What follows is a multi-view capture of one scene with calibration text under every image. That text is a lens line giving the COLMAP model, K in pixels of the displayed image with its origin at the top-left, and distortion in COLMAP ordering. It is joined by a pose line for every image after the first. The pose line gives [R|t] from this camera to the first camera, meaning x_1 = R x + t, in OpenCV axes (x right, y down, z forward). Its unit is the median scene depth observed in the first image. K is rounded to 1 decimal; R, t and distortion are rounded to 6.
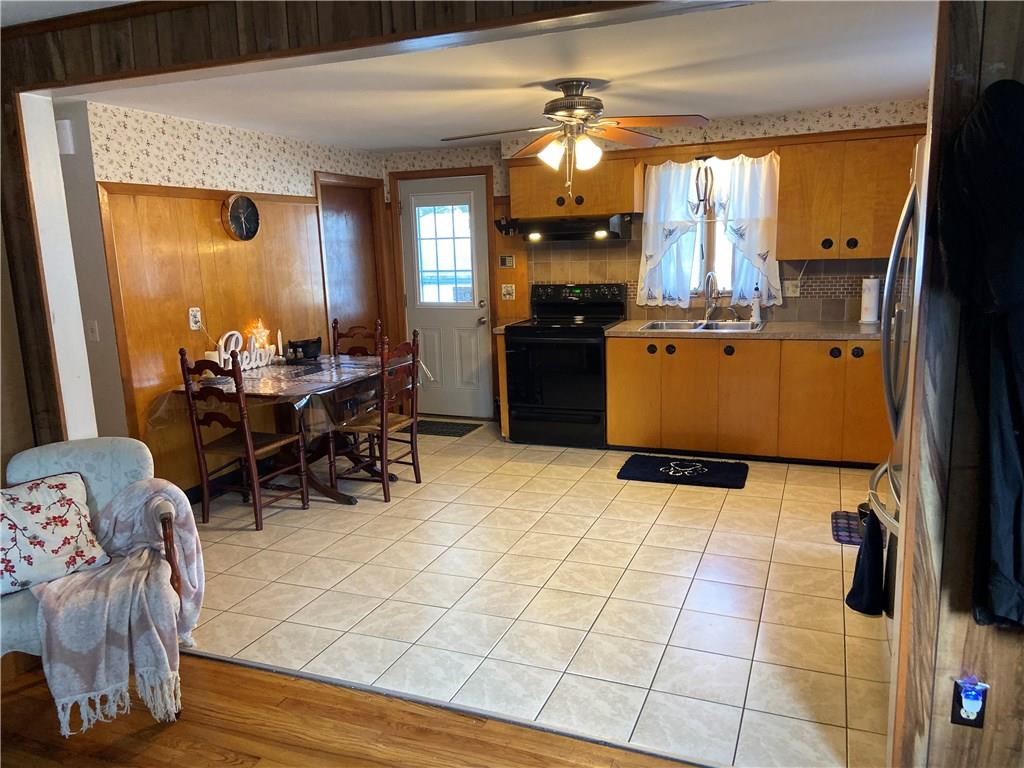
lens RADIAL K [[762.5, 0, 518.8], [0, 762.5, 401.2], [0, 0, 1]] dist [0.103882, -0.118163]
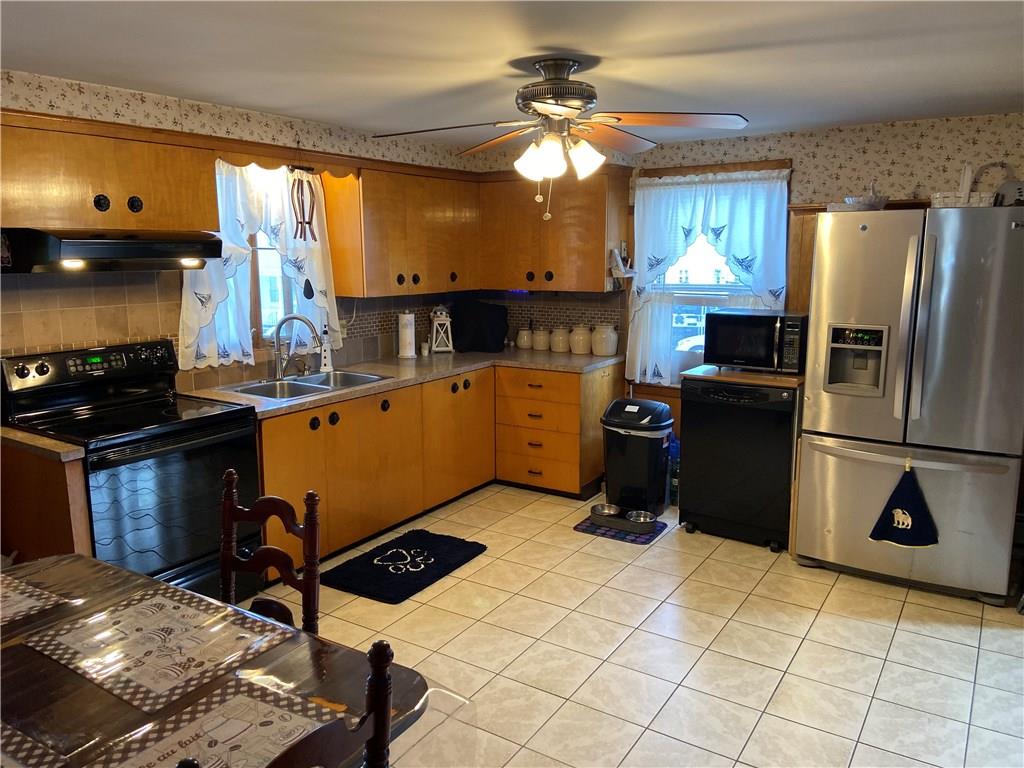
lens RADIAL K [[762.5, 0, 514.2], [0, 762.5, 385.7], [0, 0, 1]] dist [0.103882, -0.118163]
pose [[0.194717, -0.142556, 0.970445, -0.513724], [0.198193, 0.974692, 0.103413, -0.148866], [-0.960627, 0.172199, 0.218042, 0.699468]]
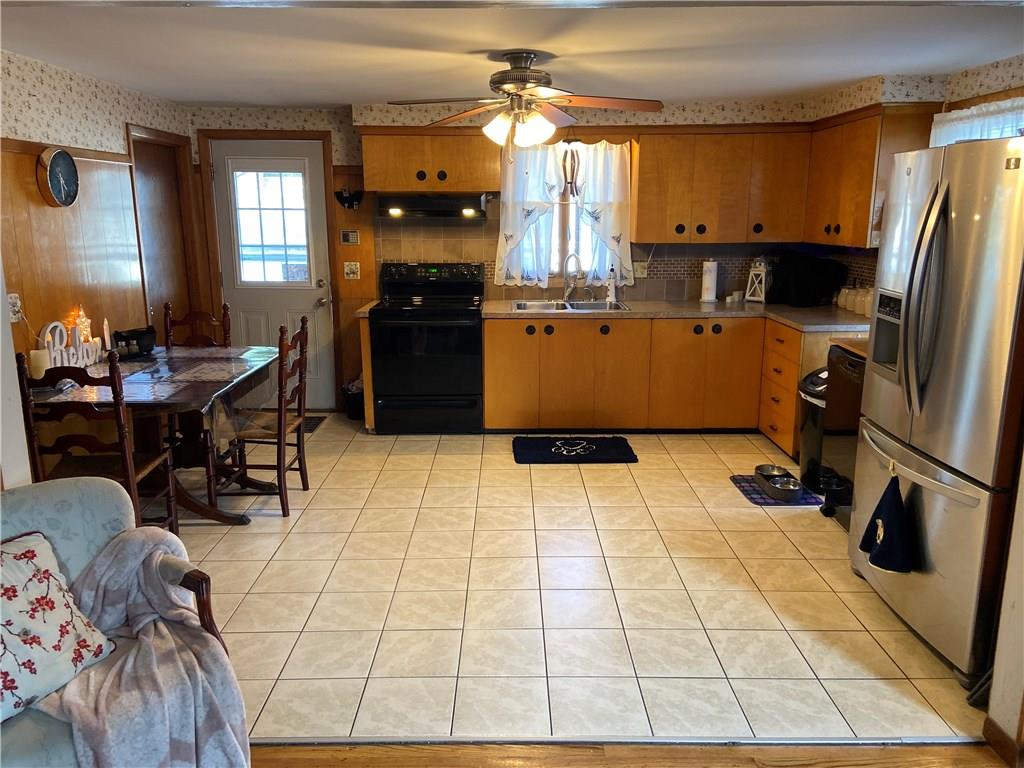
lens RADIAL K [[762.5, 0, 513.7], [0, 762.5, 382.9], [0, 0, 1]] dist [0.103882, -0.118163]
pose [[0.926616, -0.053128, 0.372238, -0.233640], [0.049206, 0.998588, 0.020036, -0.021878], [-0.372777, -0.000249, 0.927921, 0.092268]]
